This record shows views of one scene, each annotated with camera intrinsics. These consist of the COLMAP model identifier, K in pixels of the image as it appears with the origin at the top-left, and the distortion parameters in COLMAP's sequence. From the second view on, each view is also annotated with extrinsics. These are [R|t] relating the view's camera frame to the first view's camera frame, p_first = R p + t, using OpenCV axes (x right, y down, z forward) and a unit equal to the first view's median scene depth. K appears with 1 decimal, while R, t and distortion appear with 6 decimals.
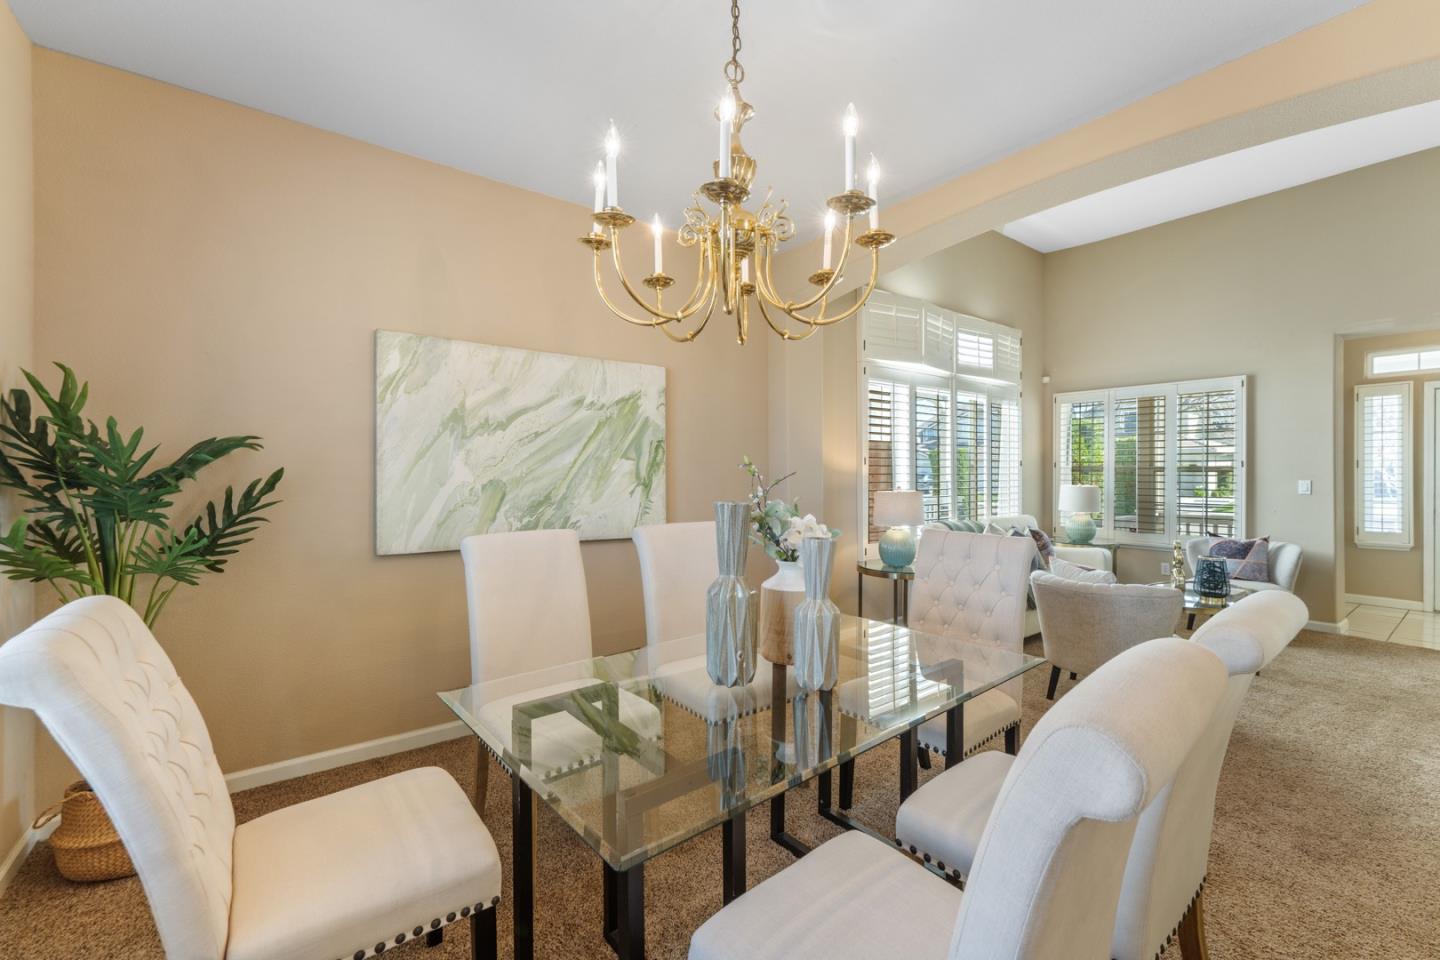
lens RADIAL K [[582.0, 0, 714.5], [0, 582.0, 482.4], [0, 0, 1]] dist [0.001252, 0.000163]
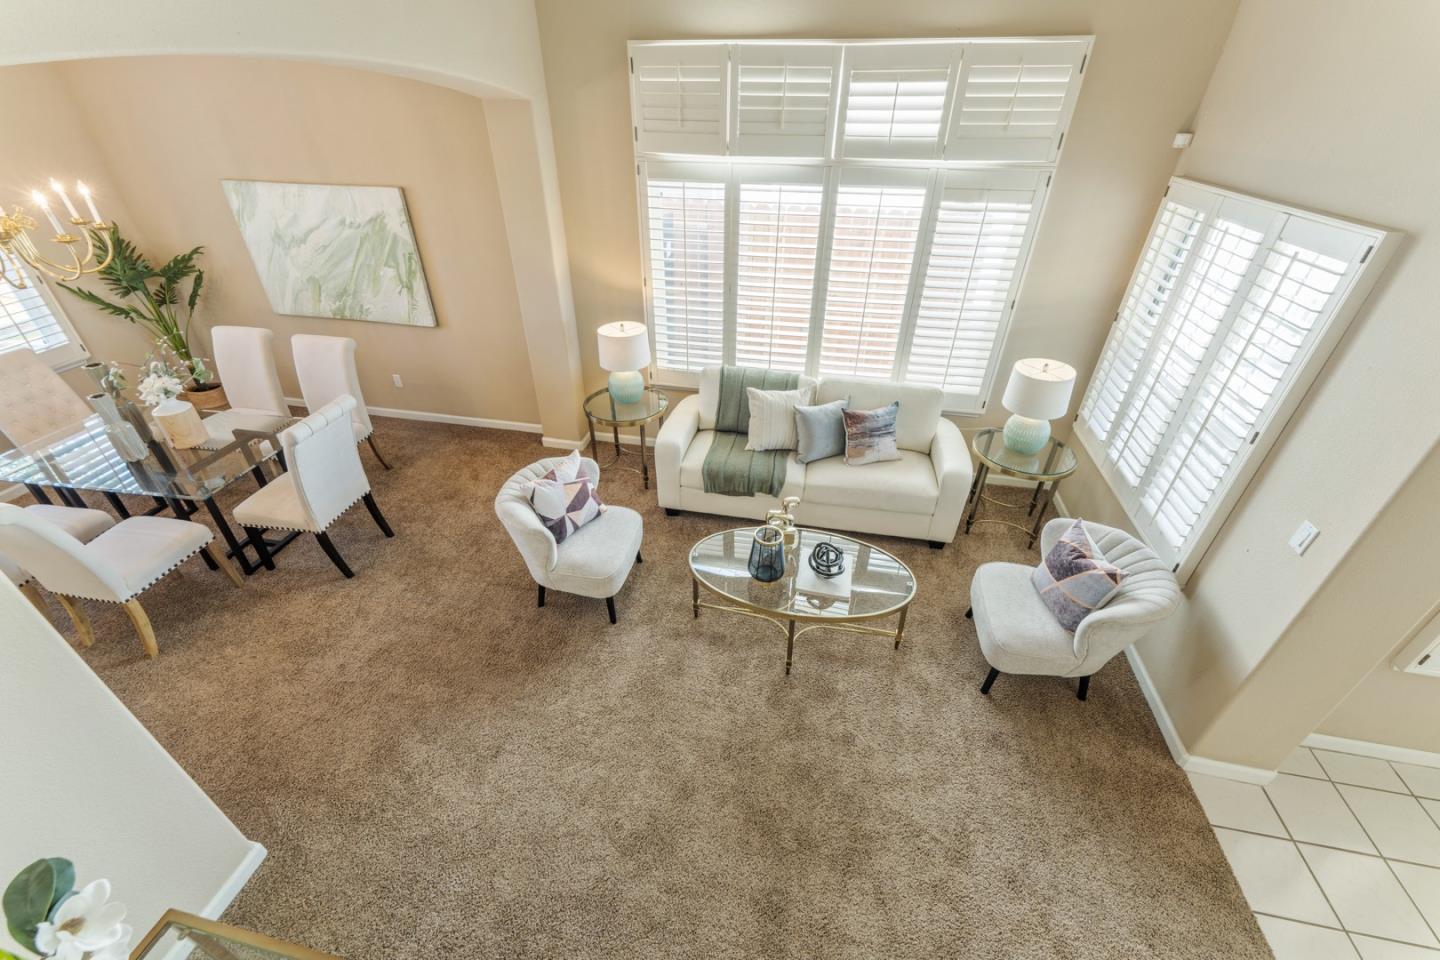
lens RADIAL K [[582.0, 0, 714.5], [0, 582.0, 482.4], [0, 0, 1]] dist [0.001252, 0.000163]
pose [[0.670428, 0.420676, -0.611194, 1.443645], [-0.016246, 0.831865, 0.554740, -0.400346], [0.741796, -0.361984, 0.564540, 0.639592]]
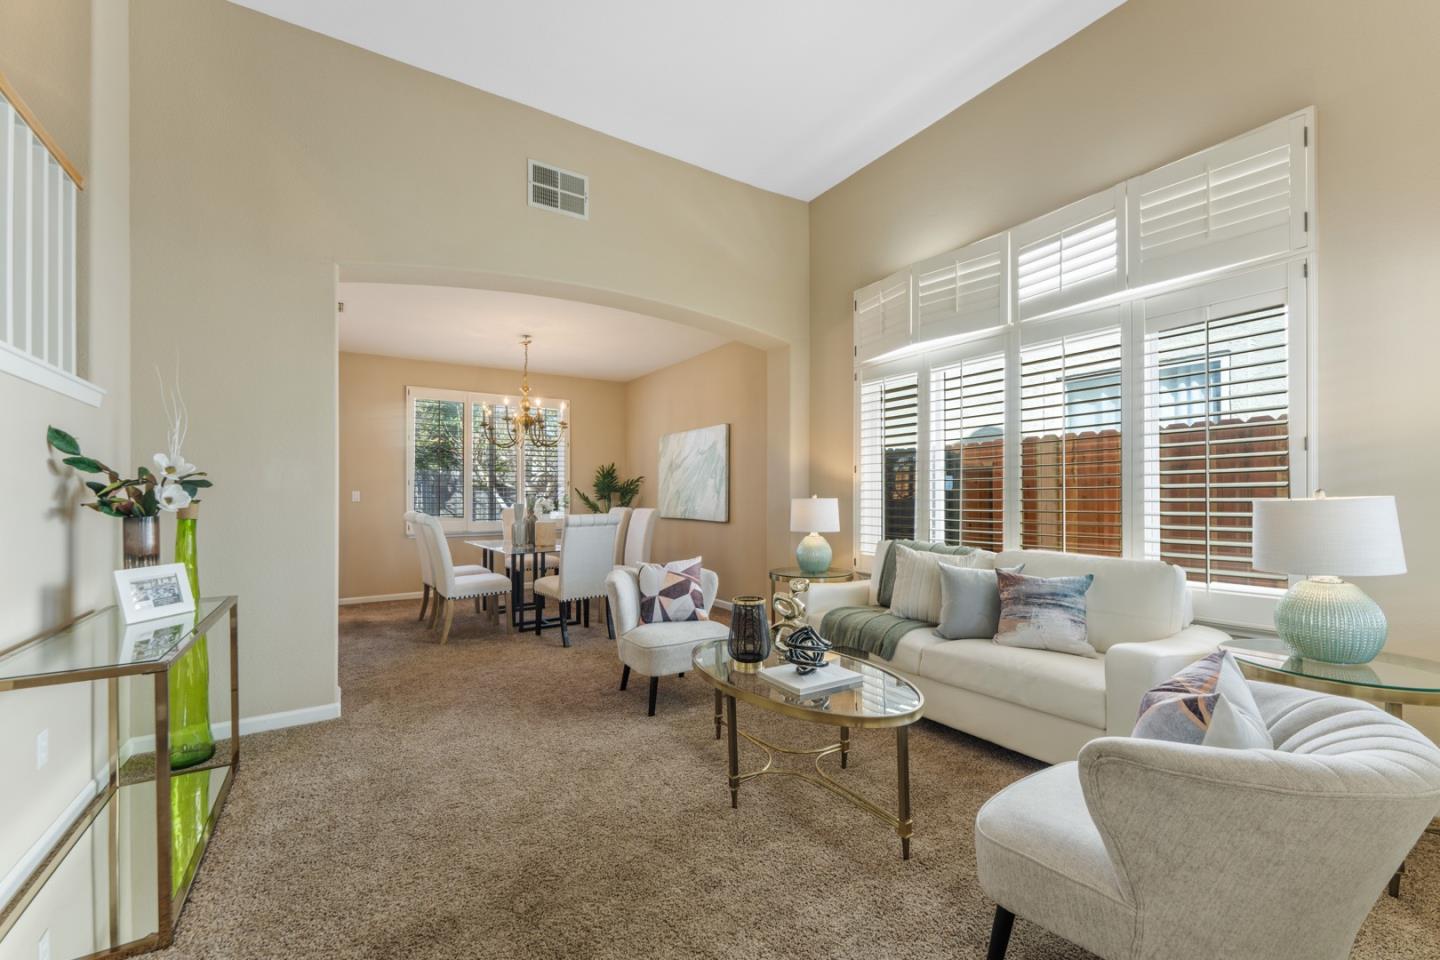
lens RADIAL K [[580.7, 0, 713.7], [0, 580.7, 497.0], [0, 0, 1]] dist [-0.001615, -0.000167]
pose [[-0.062600, 0.004464, -0.998029, 1.763973], [-0.009362, 0.999943, 0.005060, 0.010369], [0.997995, 0.009660, -0.062554, 1.164229]]
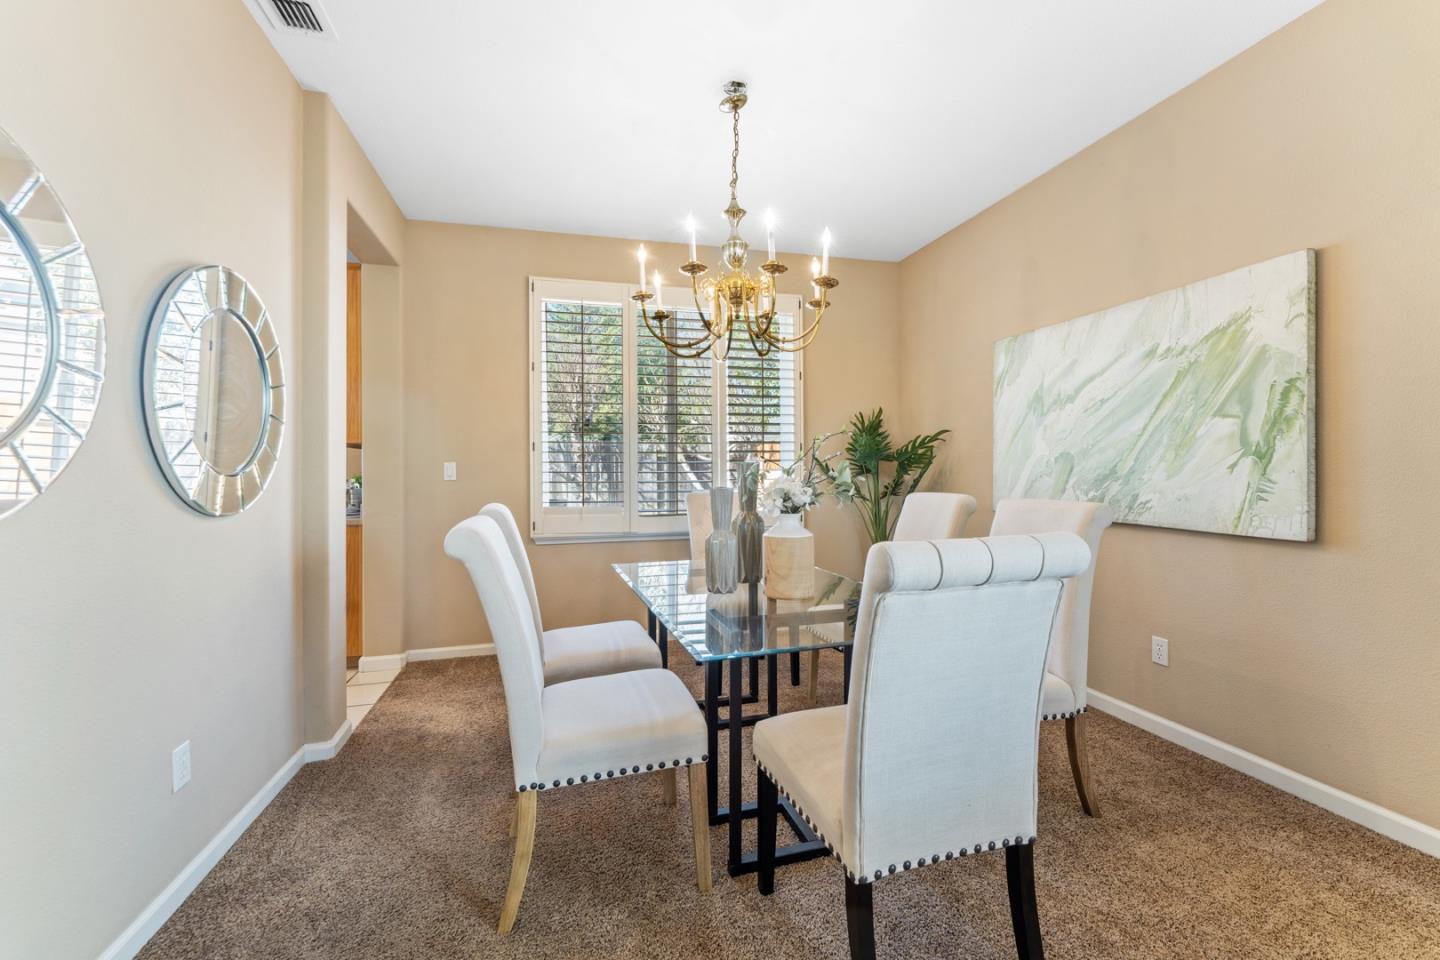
lens RADIAL K [[577.5, 0, 722.4], [0, 577.5, 470.5], [0, 0, 1]] dist [0.000191, 0.000009]
pose [[-0.359687, 0.004891, -0.933060, 0.713212], [-0.002402, 0.999978, 0.006168, 0.020244], [0.933070, 0.004460, -0.359667, 0.723427]]
